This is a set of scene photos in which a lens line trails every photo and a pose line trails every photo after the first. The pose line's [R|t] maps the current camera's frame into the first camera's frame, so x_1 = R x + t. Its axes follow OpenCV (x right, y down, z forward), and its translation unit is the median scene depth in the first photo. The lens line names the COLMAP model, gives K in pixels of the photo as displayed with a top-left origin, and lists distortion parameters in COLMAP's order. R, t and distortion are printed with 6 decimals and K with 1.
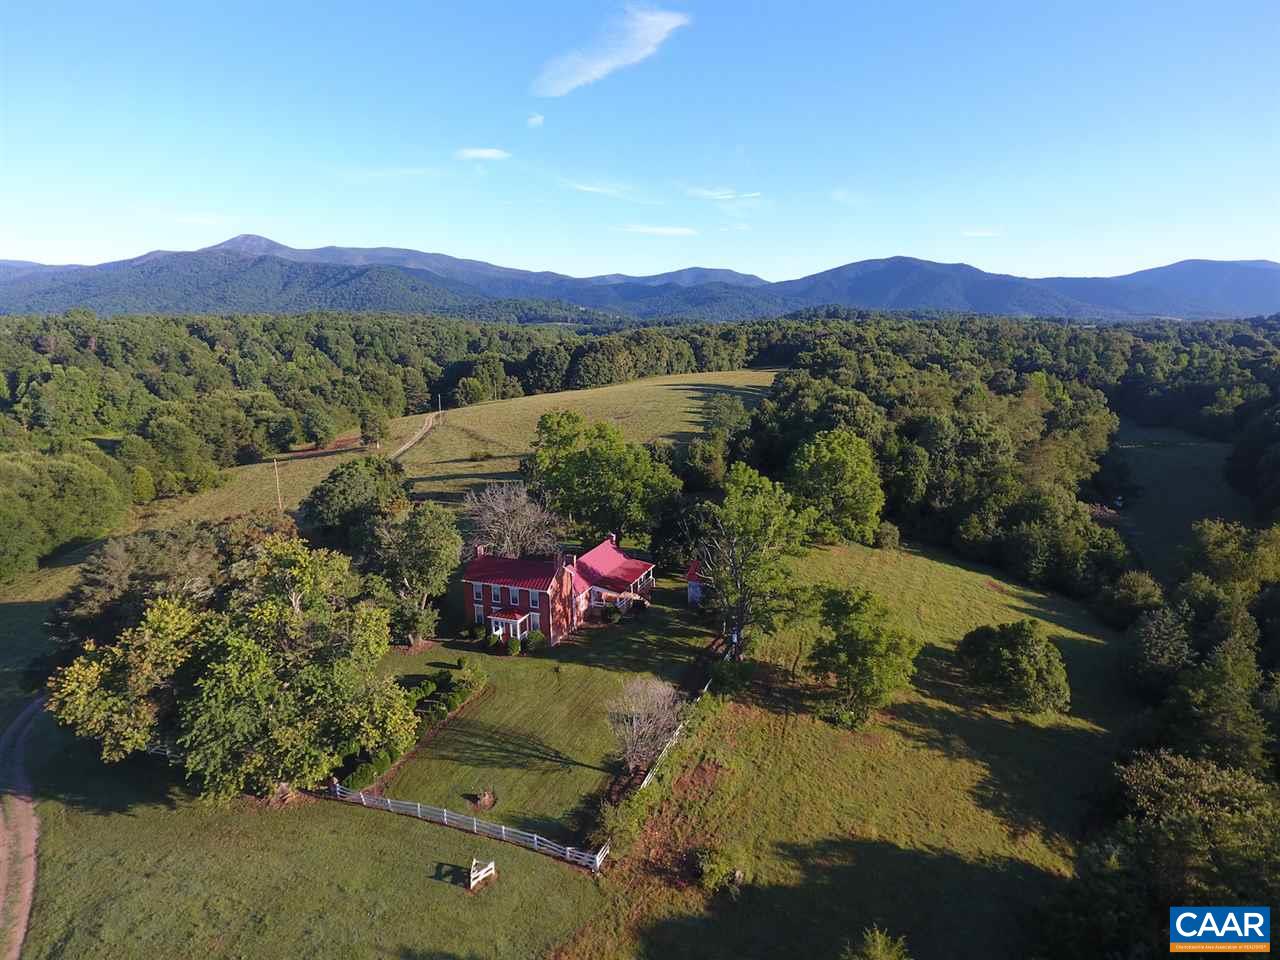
lens RADIAL K [[748.7, 0, 647.7], [0, 748.7, 507.2], [0, 0, 1]] dist [0.002544, -0.003864]
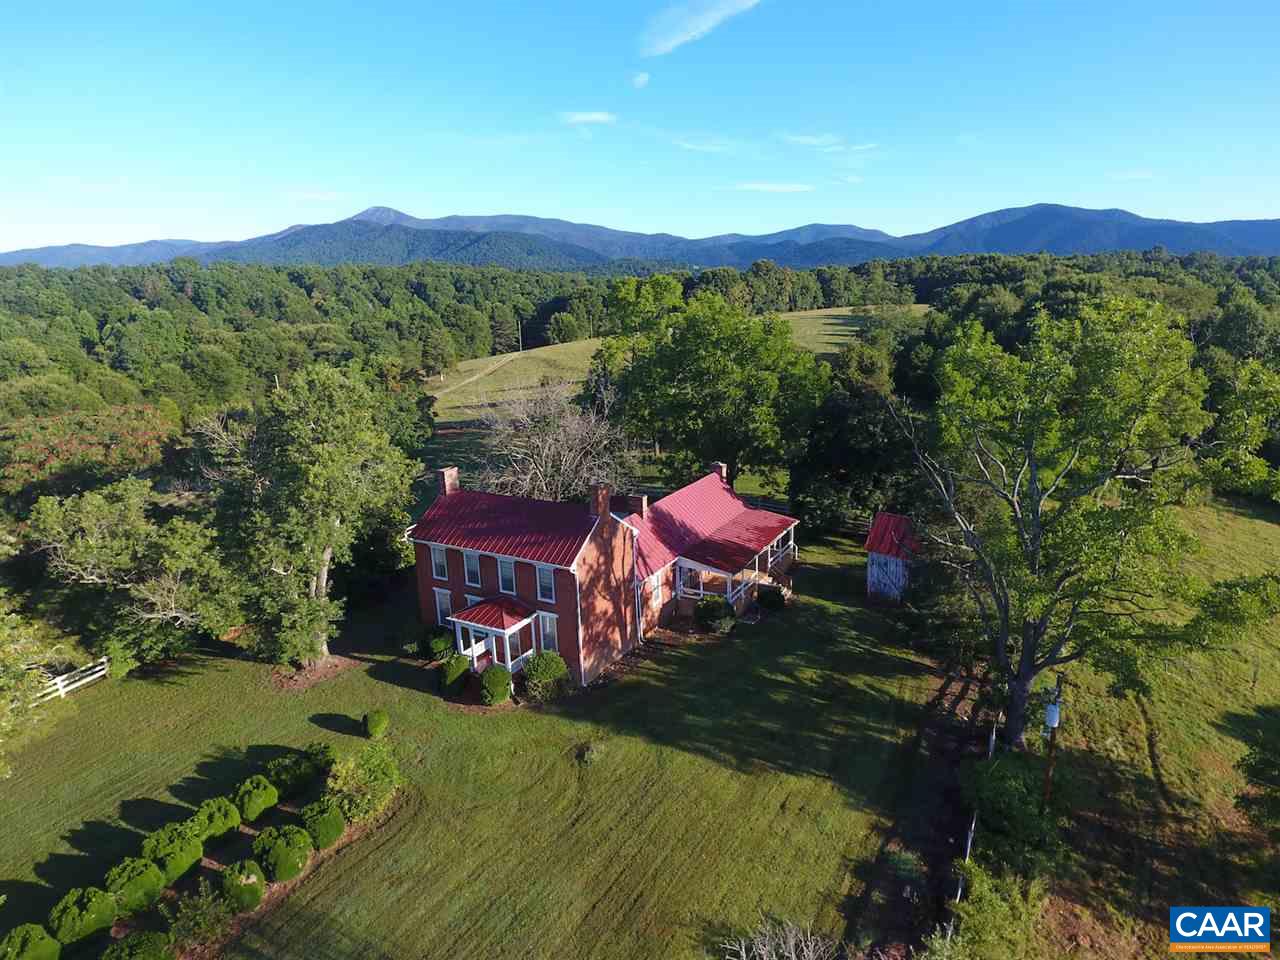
lens RADIAL K [[748.7, 0, 647.7], [0, 748.7, 507.2], [0, 0, 1]] dist [0.002544, -0.003864]
pose [[0.988940, 0.020022, -0.146959, -0.006470], [-0.013338, 0.998837, 0.046327, 0.014890], [0.147716, -0.043854, 0.988057, 0.153130]]
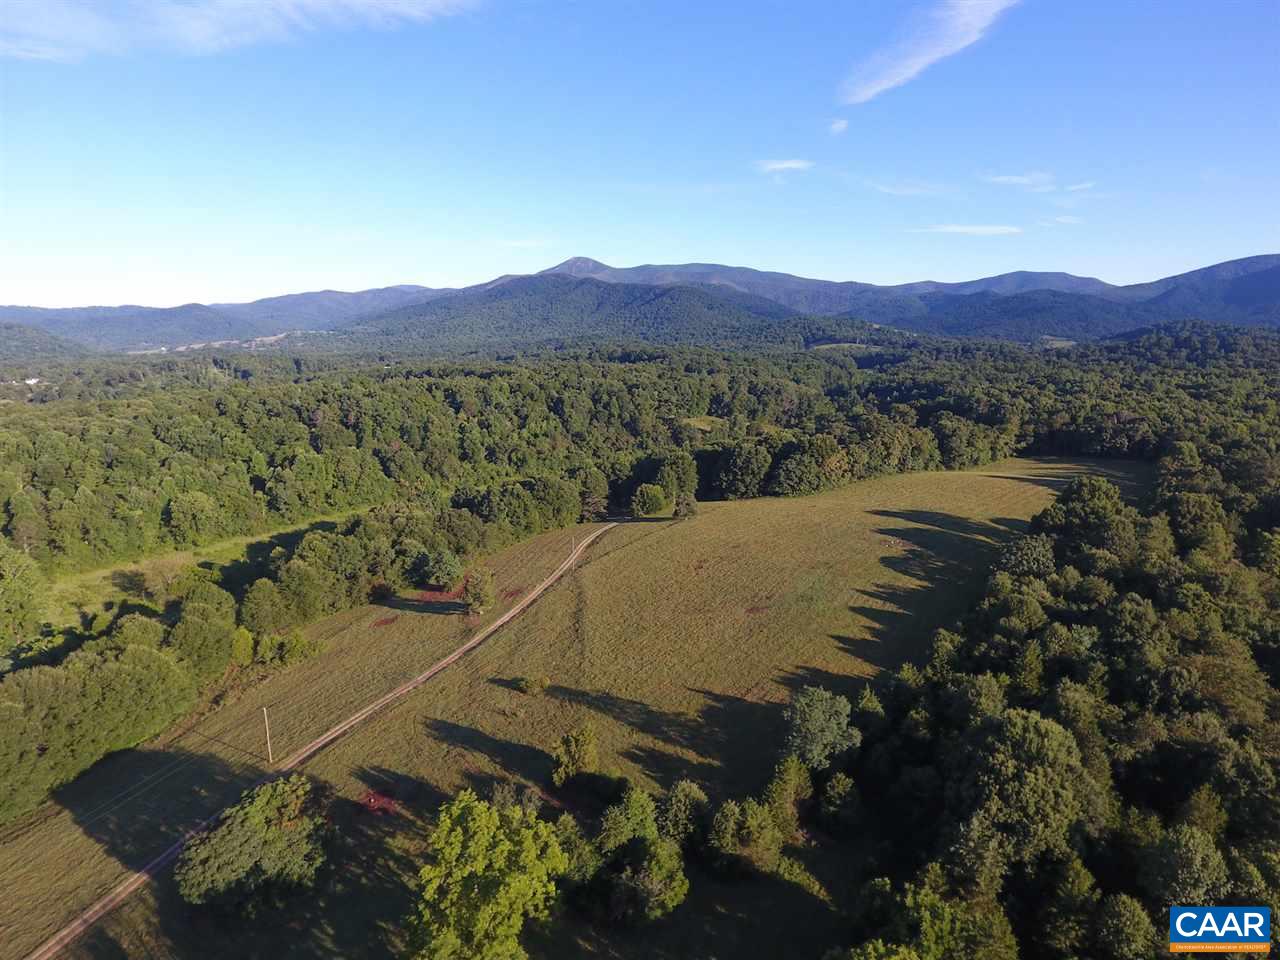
lens RADIAL K [[748.7, 0, 647.7], [0, 748.7, 507.2], [0, 0, 1]] dist [0.002544, -0.003864]
pose [[0.926321, 0.079623, -0.368226, 0.107348], [-0.083369, 0.996502, 0.005752, -0.169718], [0.367396, 0.025370, 0.929719, 0.178528]]
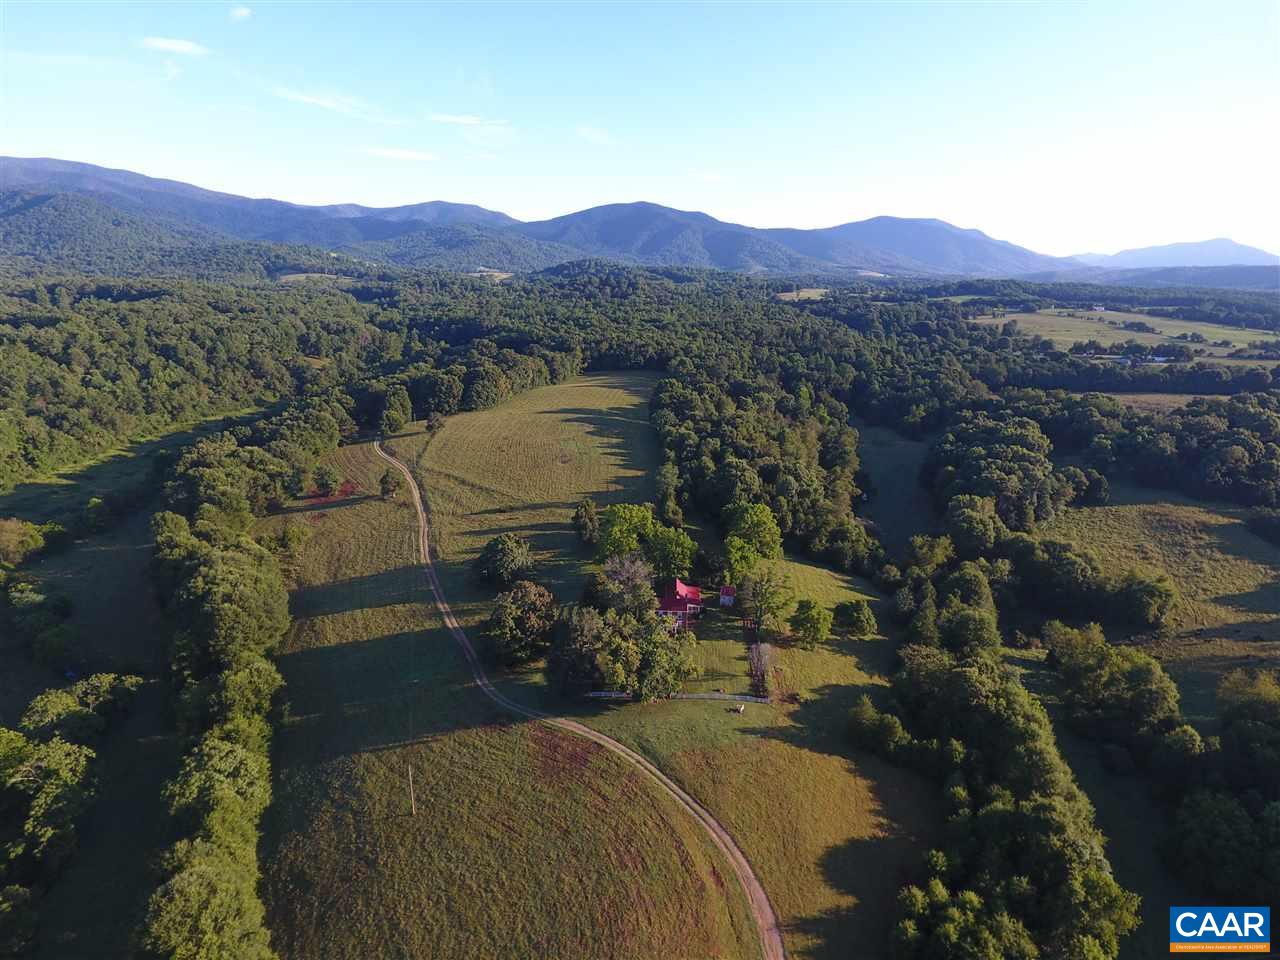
lens RADIAL K [[748.7, 0, 647.7], [0, 748.7, 507.2], [0, 0, 1]] dist [0.002544, -0.003864]
pose [[0.948040, -0.075717, 0.309011, -0.258446], [0.050847, 0.994842, 0.087768, -0.115951], [-0.314063, -0.067495, 0.947000, -0.319196]]
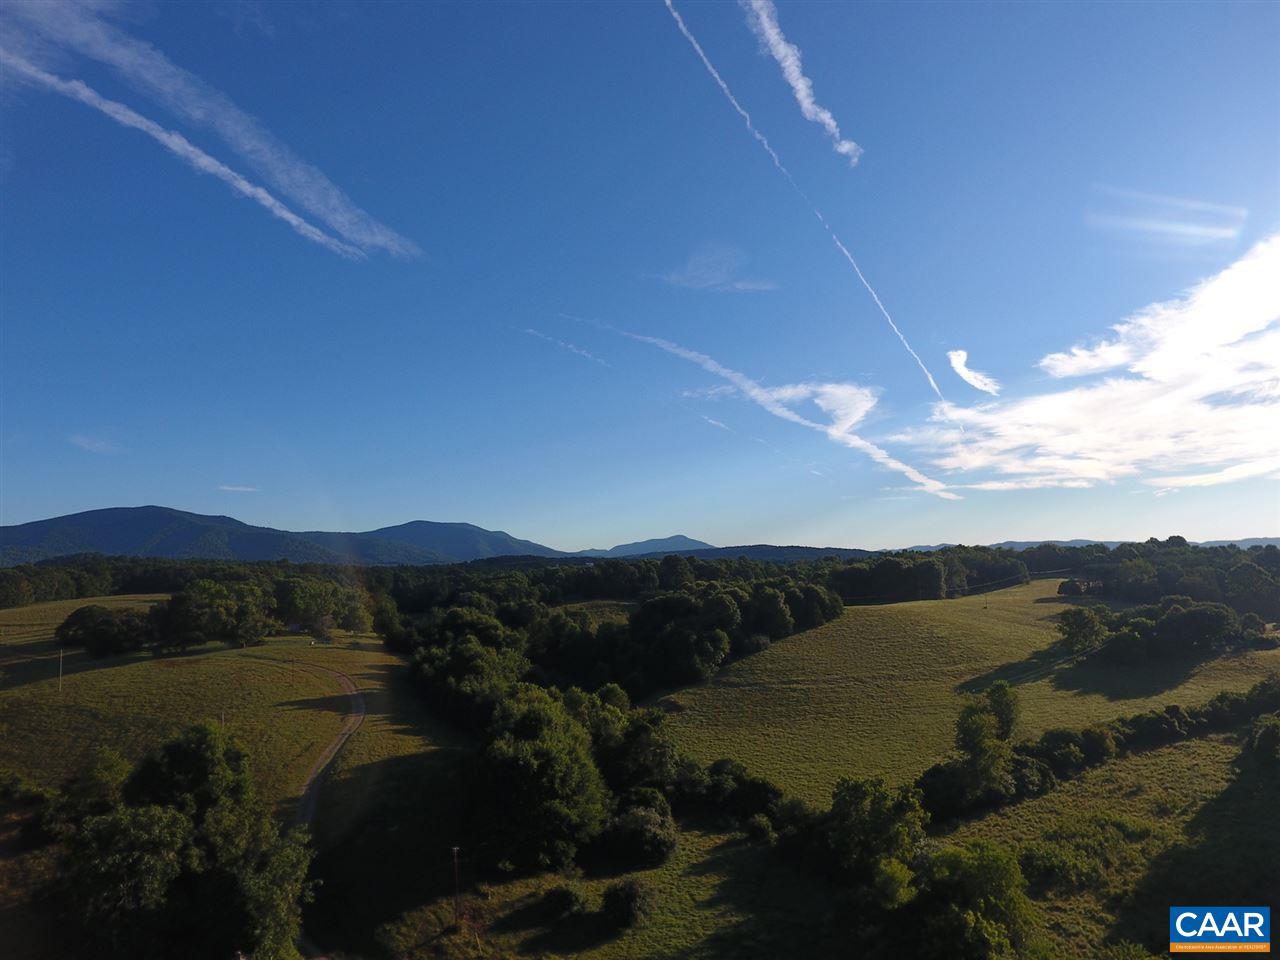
lens RADIAL K [[748.7, 0, 647.7], [0, 748.7, 507.2], [0, 0, 1]] dist [0.002544, -0.003864]
pose [[0.619814, 0.053605, 0.782916, -0.461550], [0.202237, 0.953055, -0.225360, 0.198218], [-0.758242, 0.298016, 0.579875, -0.637882]]
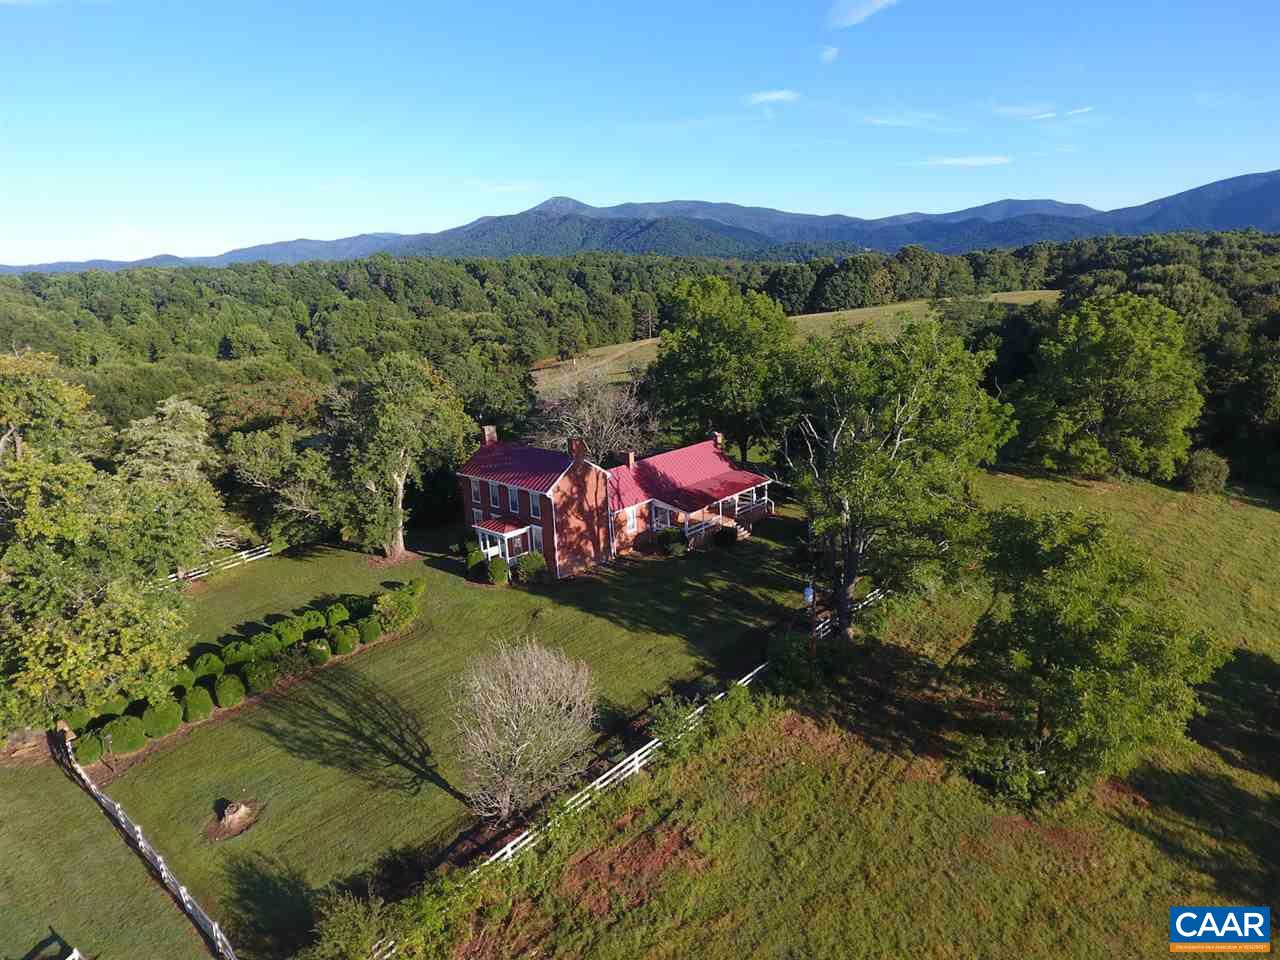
lens RADIAL K [[748.7, 0, 647.7], [0, 748.7, 507.2], [0, 0, 1]] dist [0.002544, -0.003864]
pose [[0.934396, 0.073484, -0.348573, 0.047157], [-0.051432, 0.996069, 0.072116, 0.019695], [0.352502, -0.049457, 0.934503, 0.113924]]
